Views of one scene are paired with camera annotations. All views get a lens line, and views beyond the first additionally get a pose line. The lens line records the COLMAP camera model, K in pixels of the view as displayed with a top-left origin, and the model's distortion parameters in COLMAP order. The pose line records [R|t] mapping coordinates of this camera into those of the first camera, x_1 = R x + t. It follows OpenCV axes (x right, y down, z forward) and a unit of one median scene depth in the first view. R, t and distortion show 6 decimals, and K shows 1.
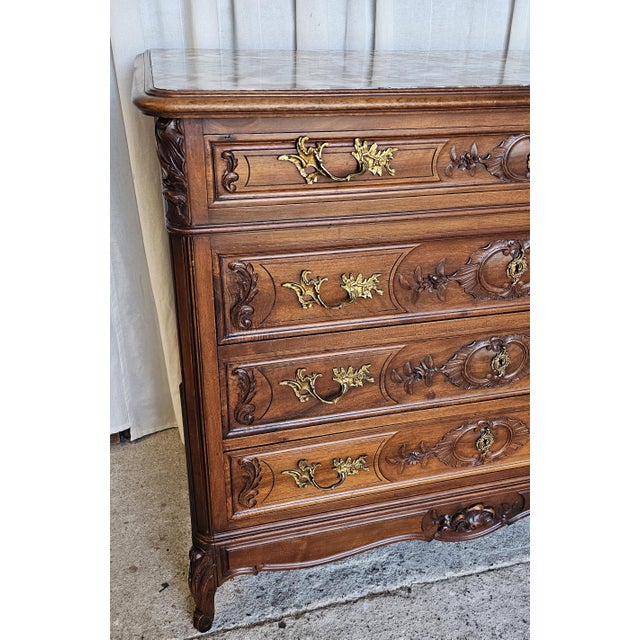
lens RADIAL K [[601.2, 0, 328.7], [0, 601.2, 293.1], [0, 0, 1]] dist [0.108371, -0.183644]
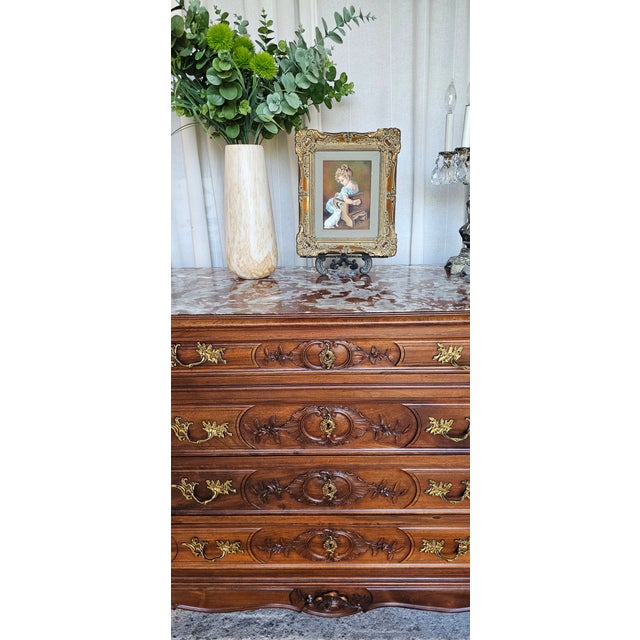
lens RADIAL K [[439.8, 0, 323.6], [0, 439.8, 318.7], [0, 0, 1]] dist [0.043983, -0.057297]
pose [[0.958814, 0.043121, -0.280741, 0.574527], [-0.080596, 0.989086, -0.123340, -0.160884], [0.272359, 0.140887, 0.951825, -0.044855]]
